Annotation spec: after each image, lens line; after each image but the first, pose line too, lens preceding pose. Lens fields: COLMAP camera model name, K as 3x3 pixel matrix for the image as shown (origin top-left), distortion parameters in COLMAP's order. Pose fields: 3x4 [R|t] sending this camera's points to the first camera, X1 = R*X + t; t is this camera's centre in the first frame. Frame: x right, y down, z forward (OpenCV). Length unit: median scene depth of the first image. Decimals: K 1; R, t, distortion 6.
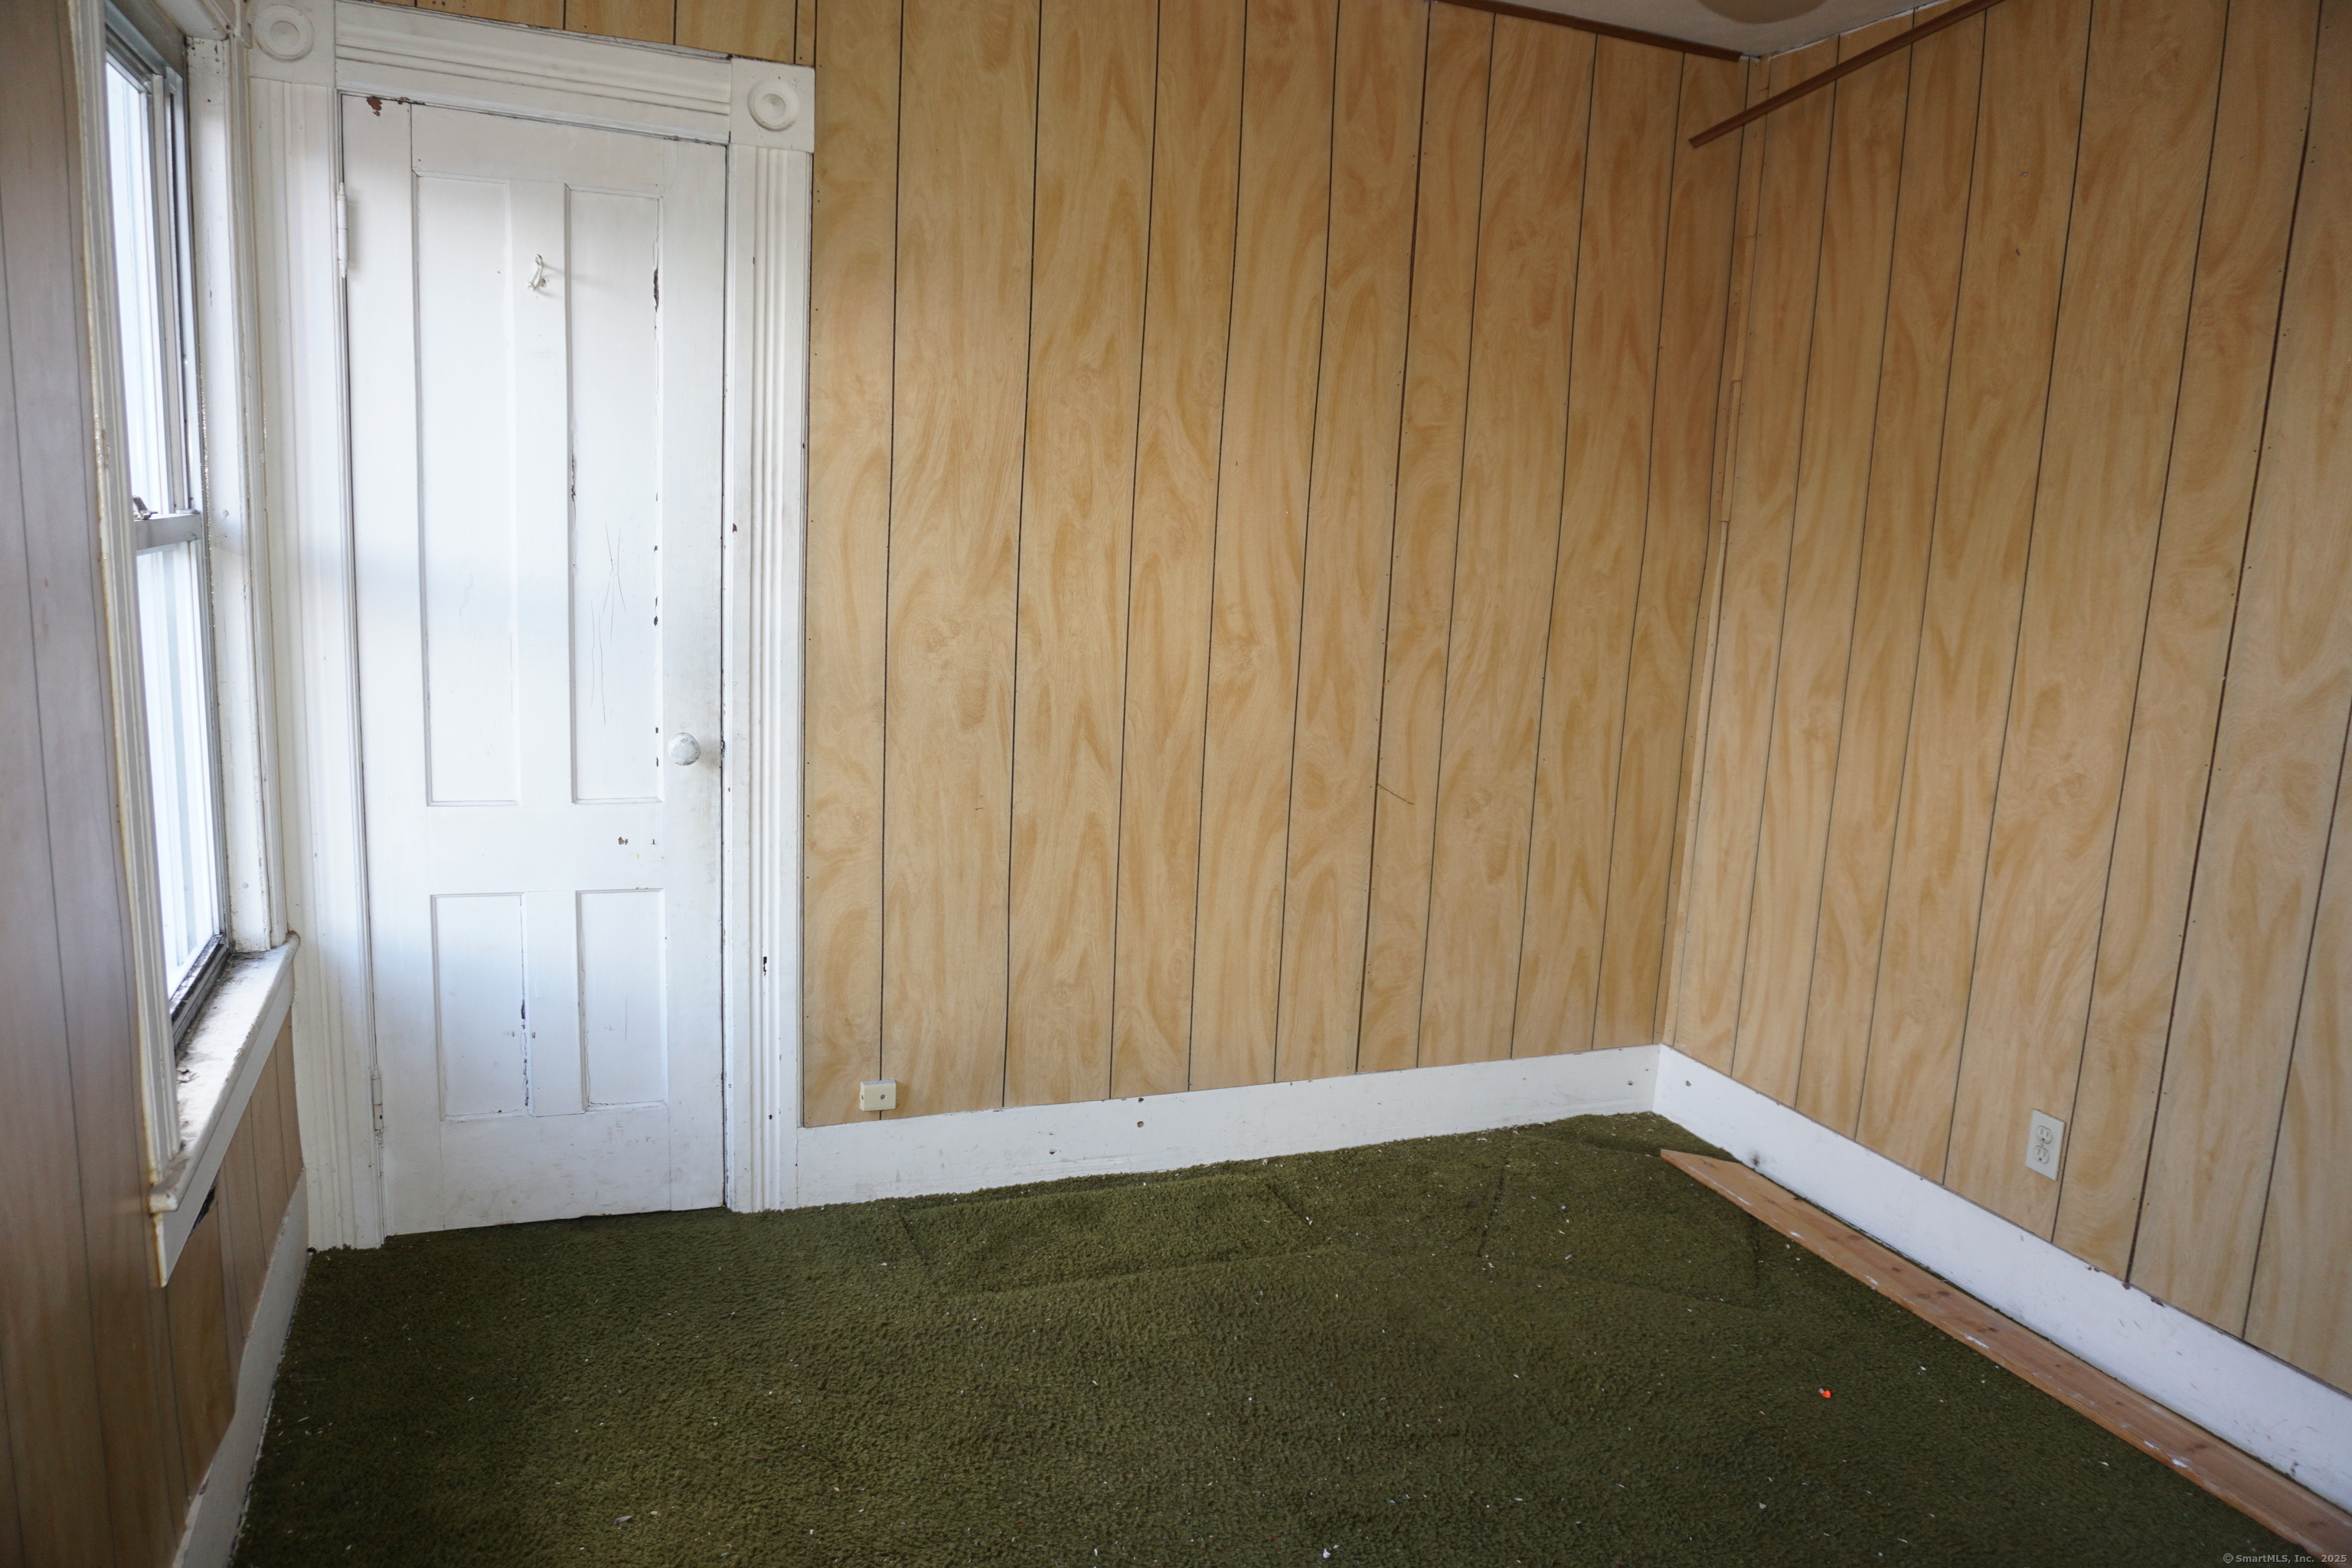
lens RADIAL K [[1604.8, 0, 1158.9], [0, 1604.8, 780.7], [0, 0, 1]] dist [-0.063123, 0.037595]
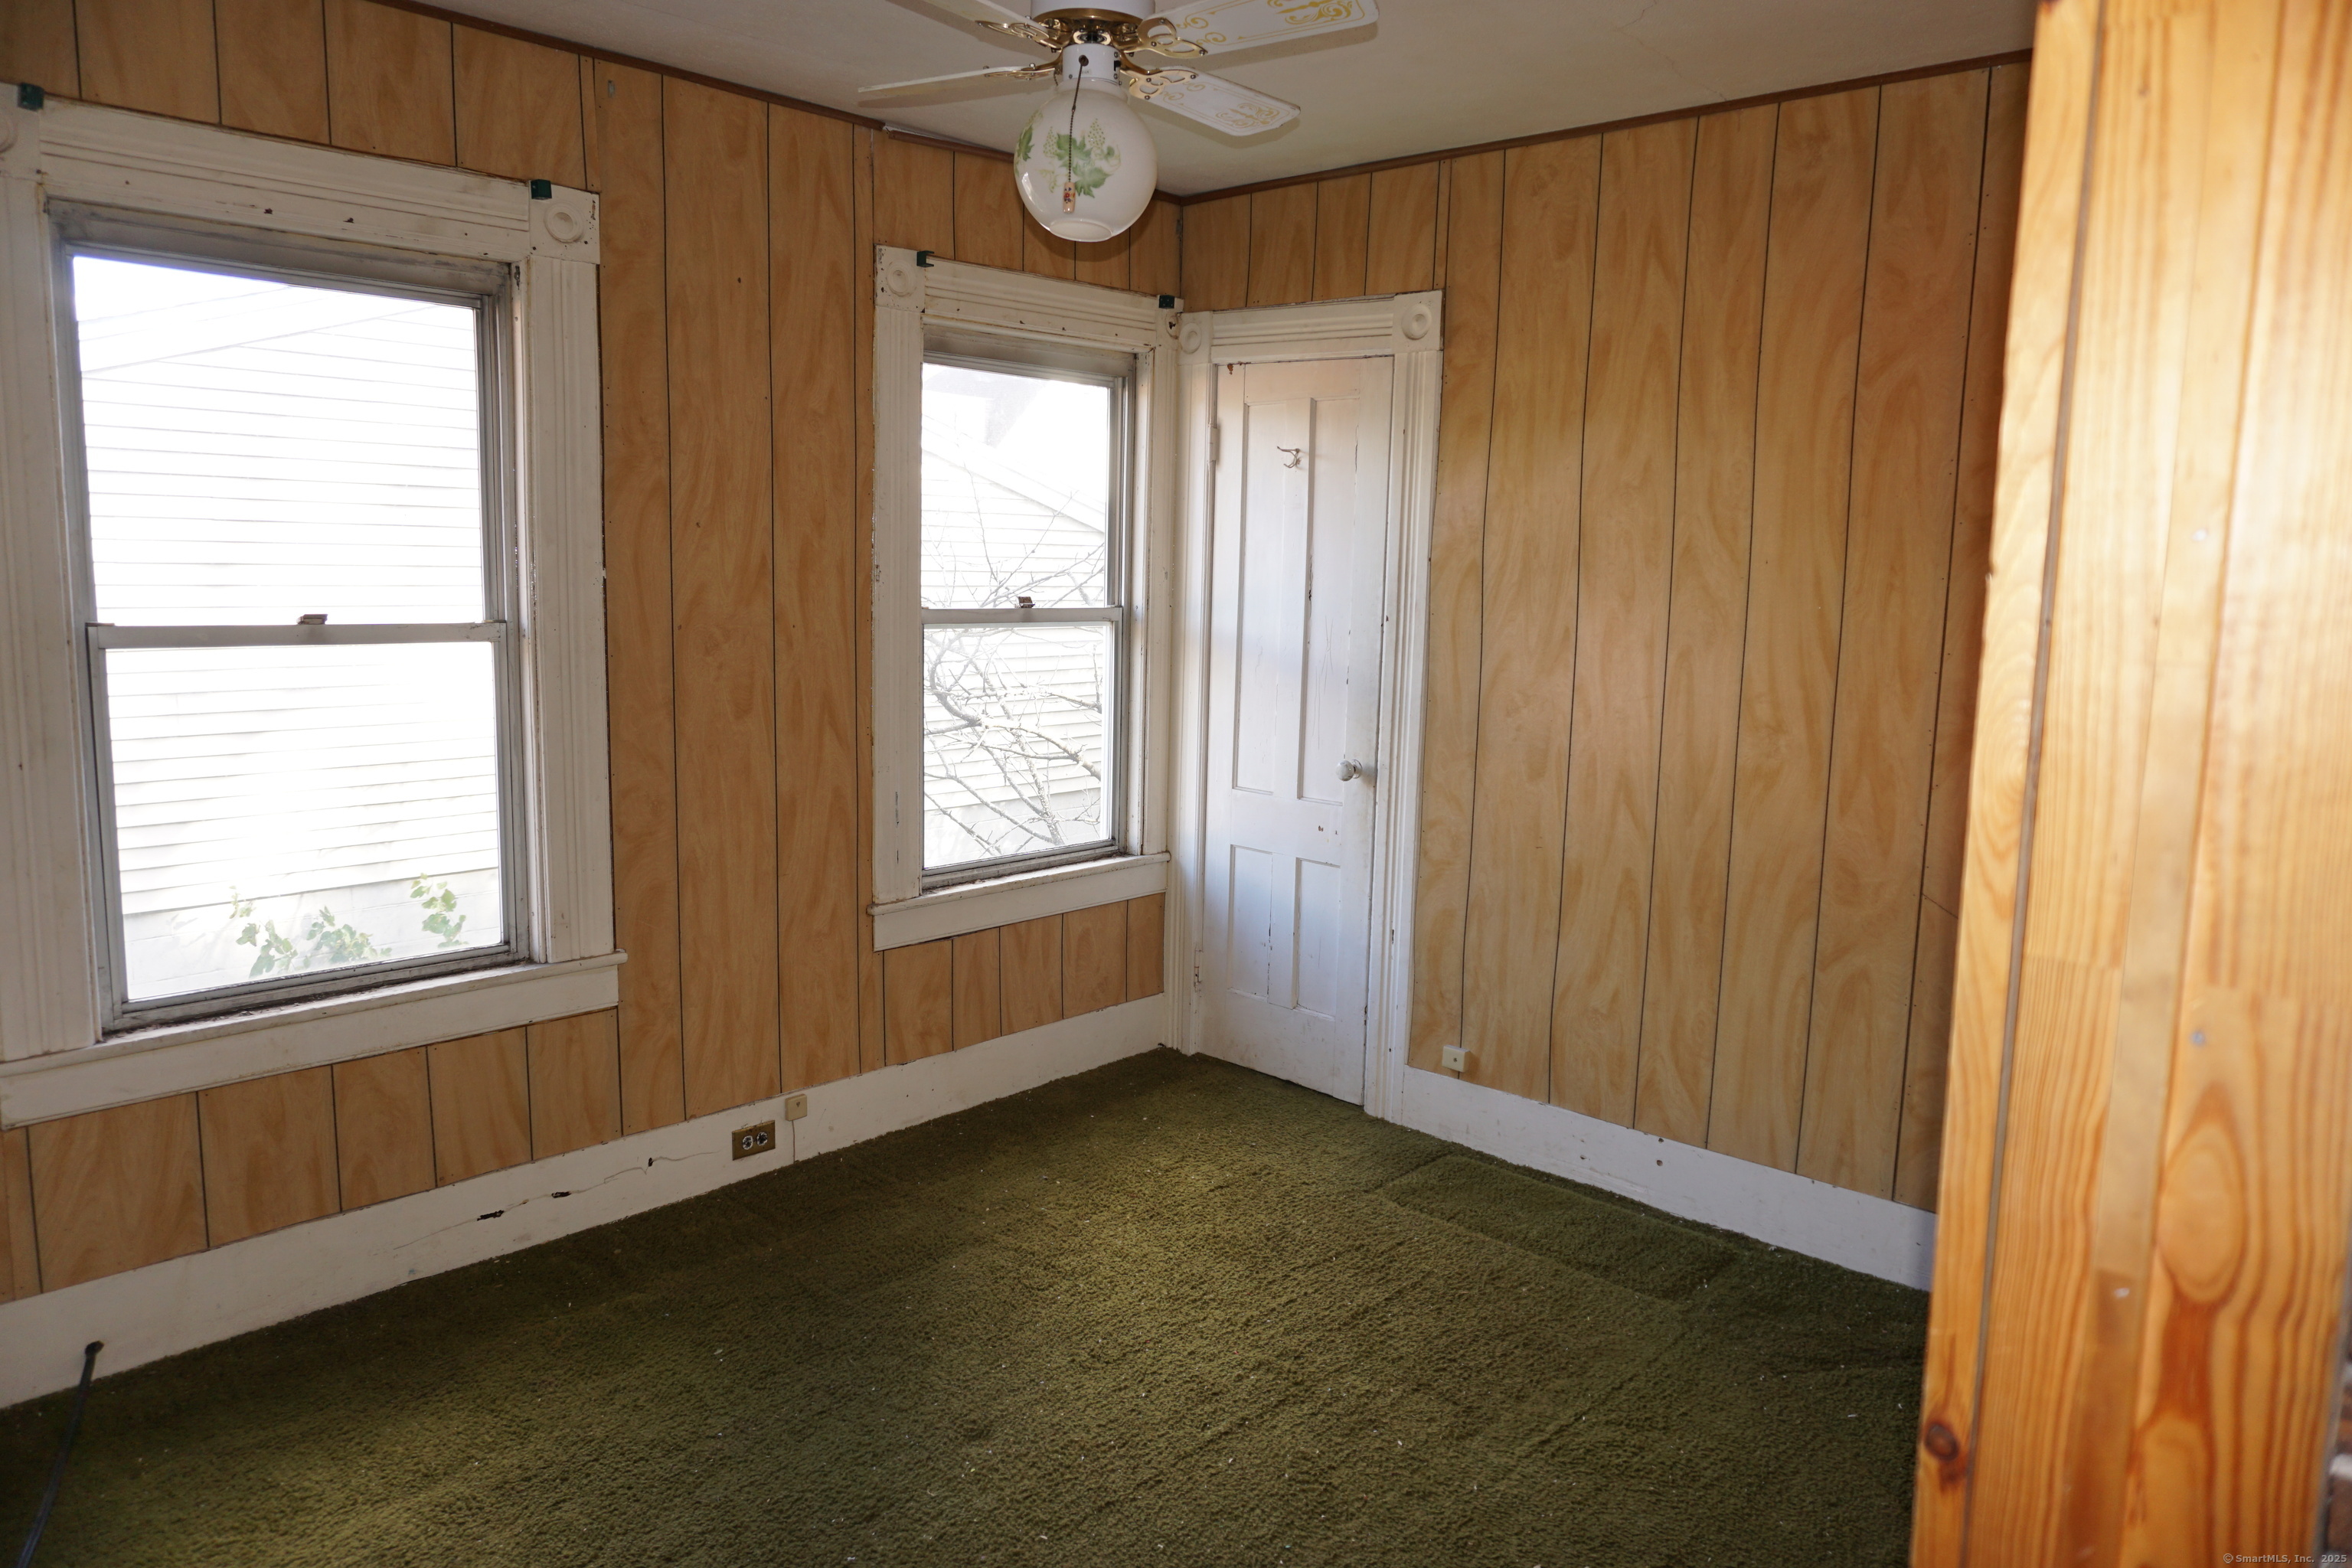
lens RADIAL K [[1604.8, 0, 1158.9], [0, 1604.8, 780.7], [0, 0, 1]] dist [-0.063123, 0.037595]
pose [[0.410709, 0.089439, -0.907369, 0.868849], [-0.154336, 0.987636, 0.027492, -0.021763], [0.898609, 0.128749, 0.419435, 0.216779]]
